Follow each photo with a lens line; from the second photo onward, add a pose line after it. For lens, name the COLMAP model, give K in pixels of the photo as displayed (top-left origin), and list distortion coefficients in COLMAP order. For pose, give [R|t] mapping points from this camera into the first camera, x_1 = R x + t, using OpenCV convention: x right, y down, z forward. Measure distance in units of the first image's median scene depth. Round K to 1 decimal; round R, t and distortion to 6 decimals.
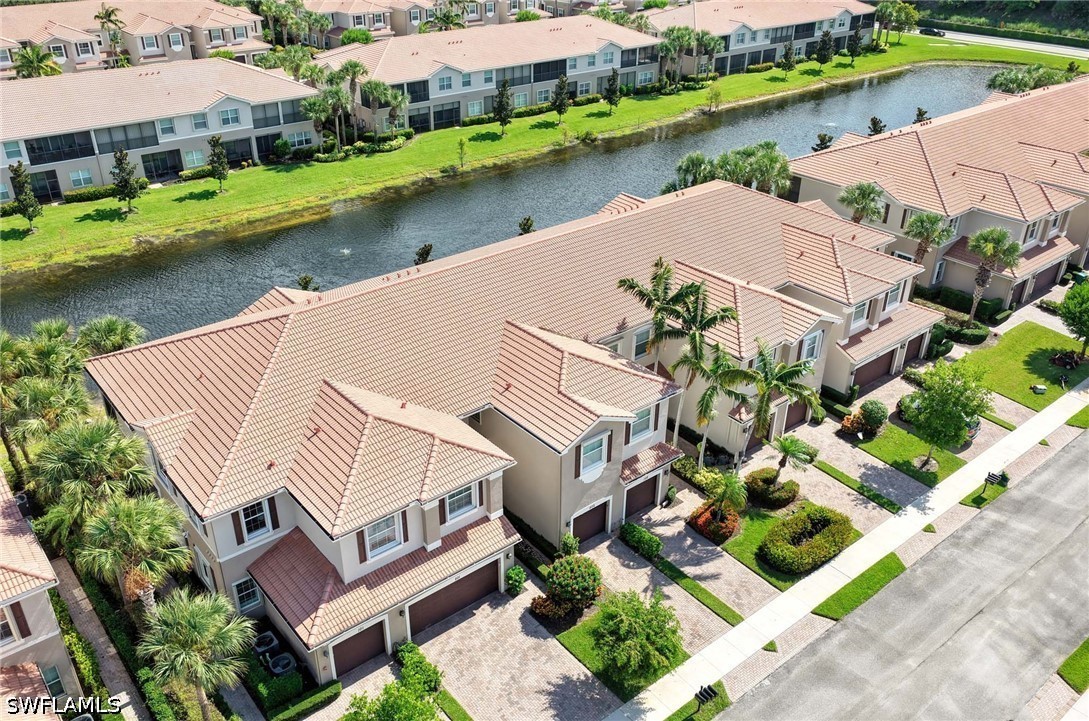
lens RADIAL K [[900.0, 0, 544.5], [0, 900.0, 360.5], [0, 0, 1]] dist [-0.021140, 0.056451]
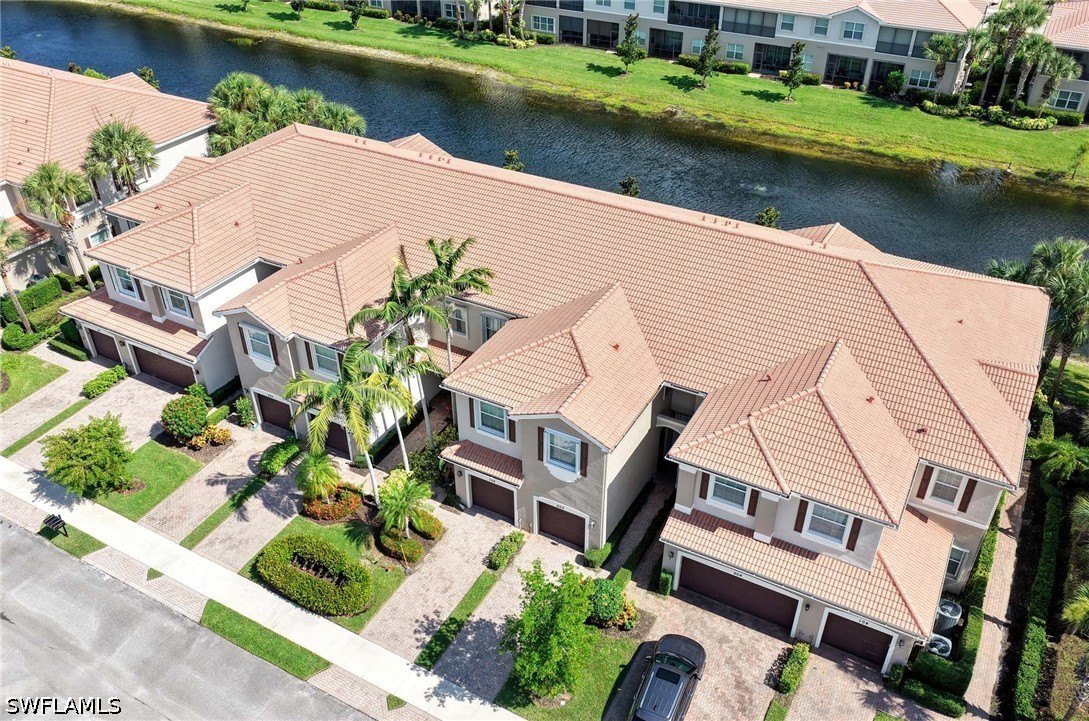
lens RADIAL K [[900.0, 0, 544.5], [0, 900.0, 360.5], [0, 0, 1]] dist [-0.021140, 0.056451]
pose [[0.377220, 0.523081, -0.764258, 0.429443], [-0.449603, 0.824887, 0.342664, -0.167756], [0.809668, 0.214353, 0.546343, 0.310343]]
